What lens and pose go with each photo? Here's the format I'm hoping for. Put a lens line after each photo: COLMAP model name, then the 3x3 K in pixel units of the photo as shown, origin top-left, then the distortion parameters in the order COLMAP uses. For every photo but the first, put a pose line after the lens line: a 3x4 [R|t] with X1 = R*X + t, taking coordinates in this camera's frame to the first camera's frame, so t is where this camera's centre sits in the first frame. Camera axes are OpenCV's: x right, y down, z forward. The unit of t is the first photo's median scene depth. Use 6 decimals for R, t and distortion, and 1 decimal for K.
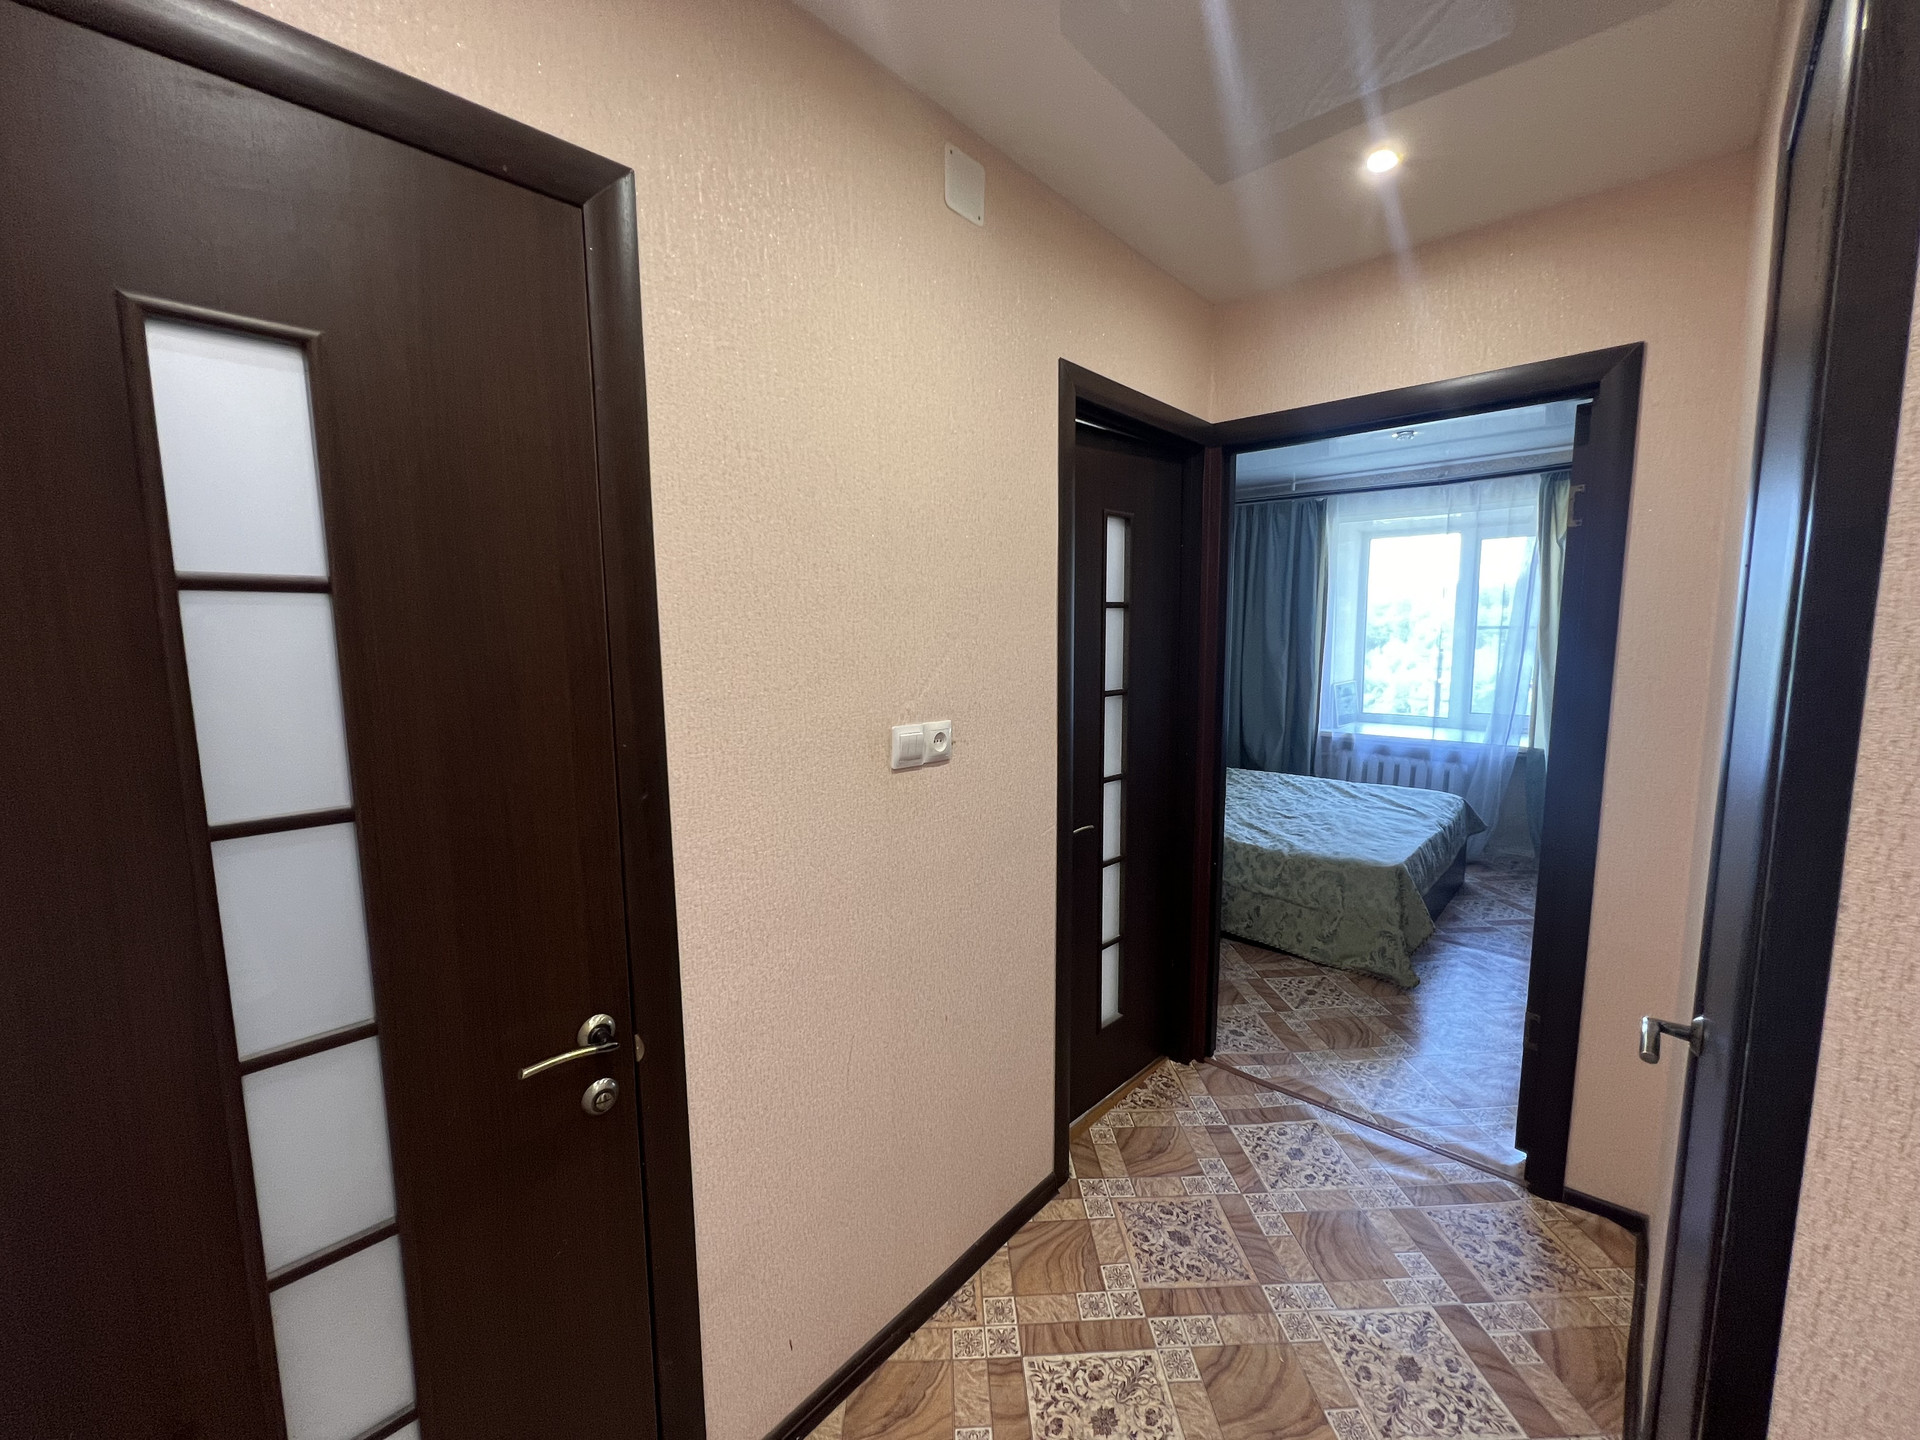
lens RADIAL K [[775.3, 0, 966.7], [0, 775.3, 713.0], [0, 0, 1]] dist [0.000519, 0.000706]
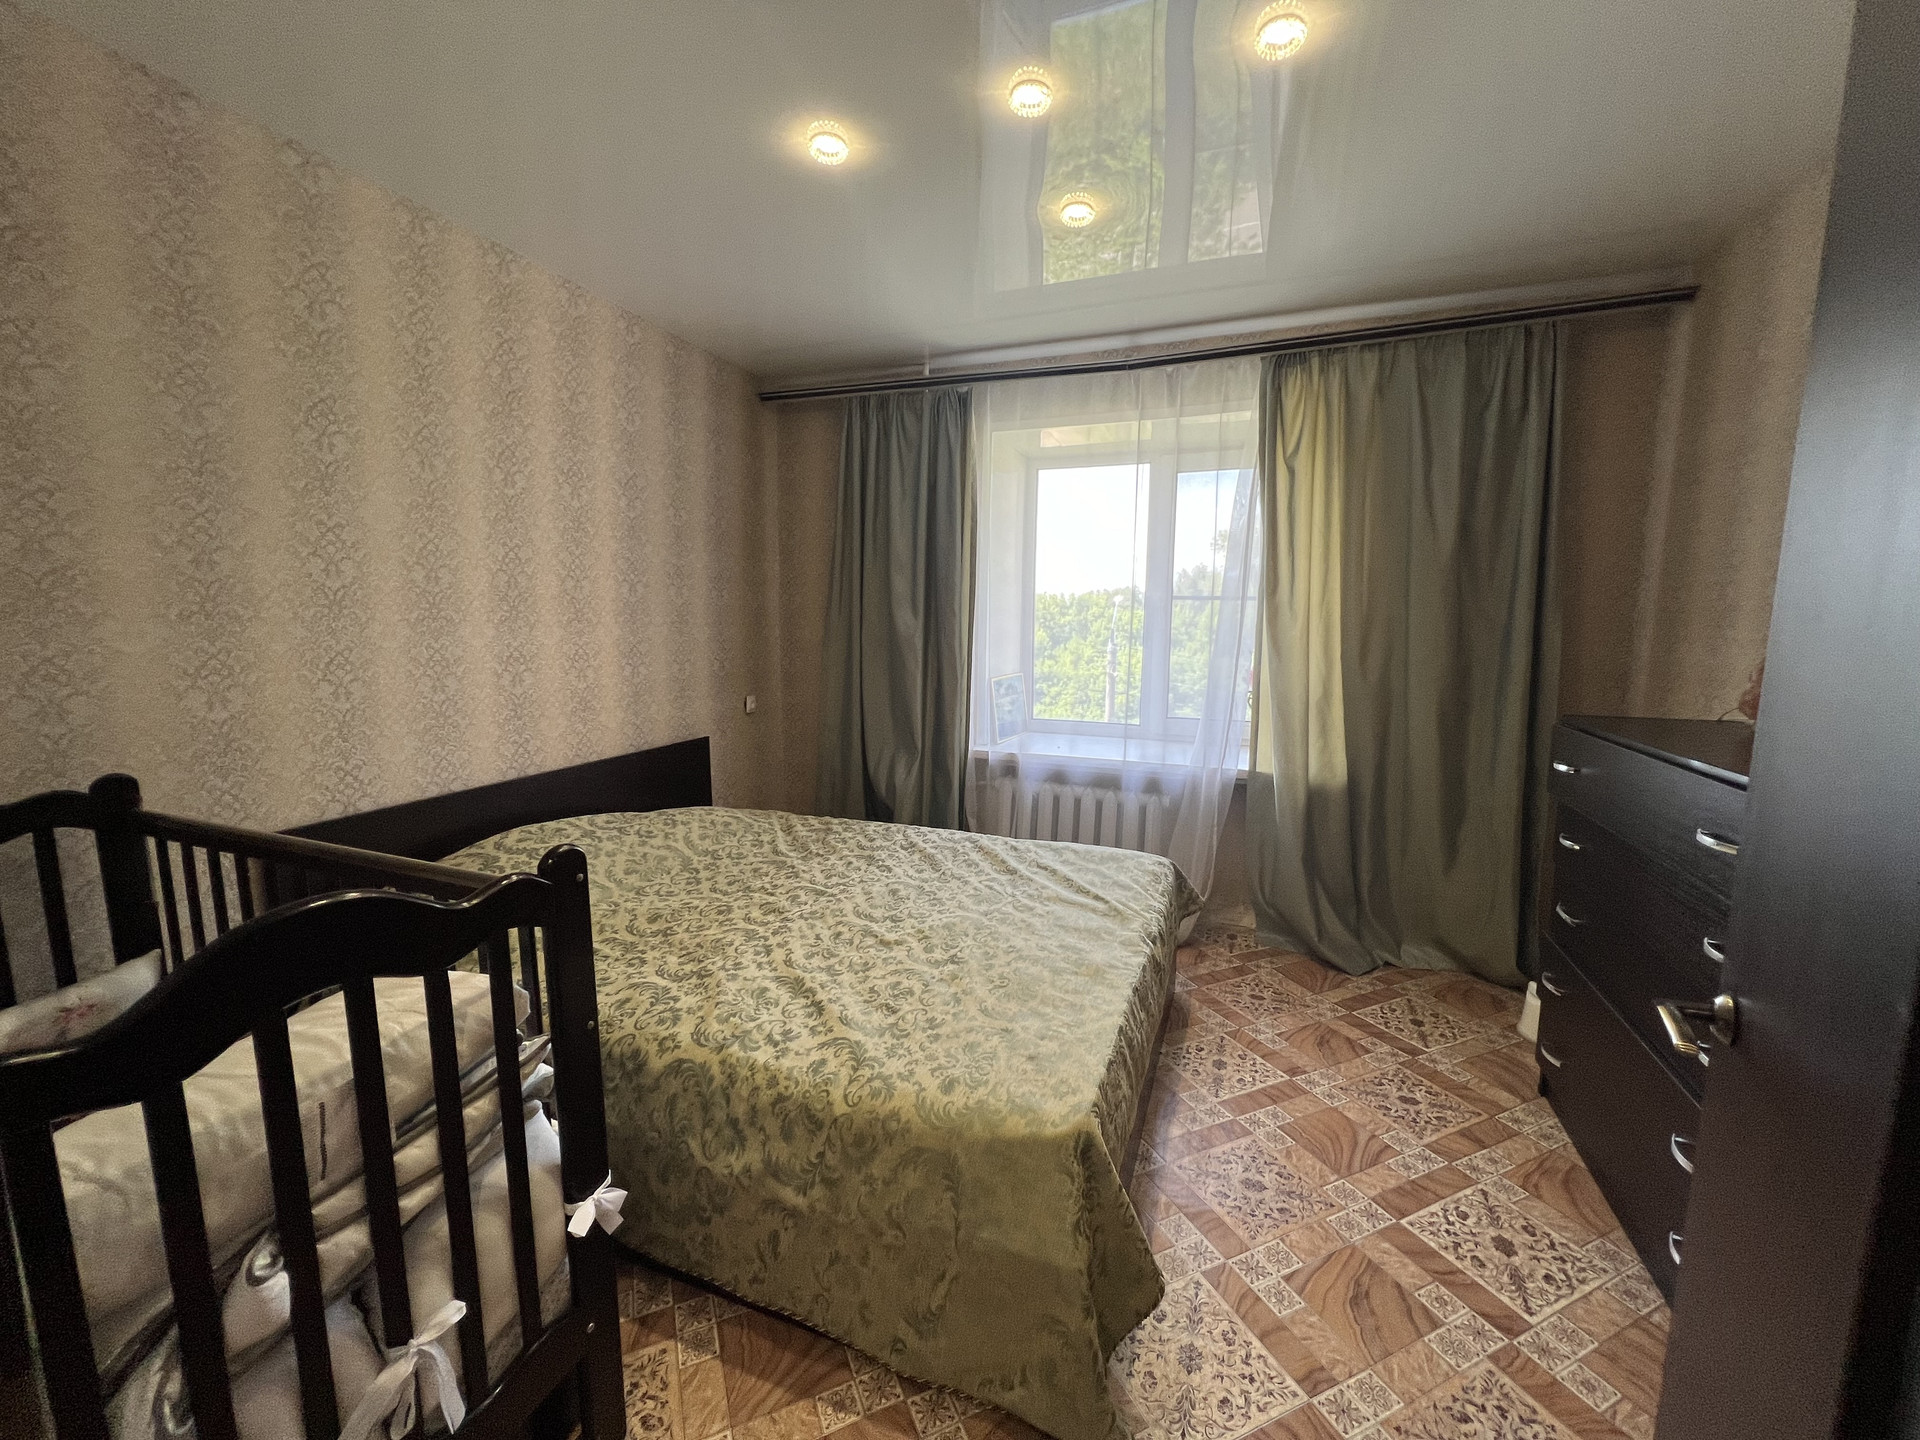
lens RADIAL K [[771.4, 0, 962.5], [0, 771.4, 718.4], [0, 0, 1]] dist [-0.001817, 0.000503]
pose [[0.937019, -0.026610, 0.348264, 0.503829], [0.022085, 0.999612, 0.016957, -0.033627], [-0.348580, -0.008198, 0.937243, 0.893350]]
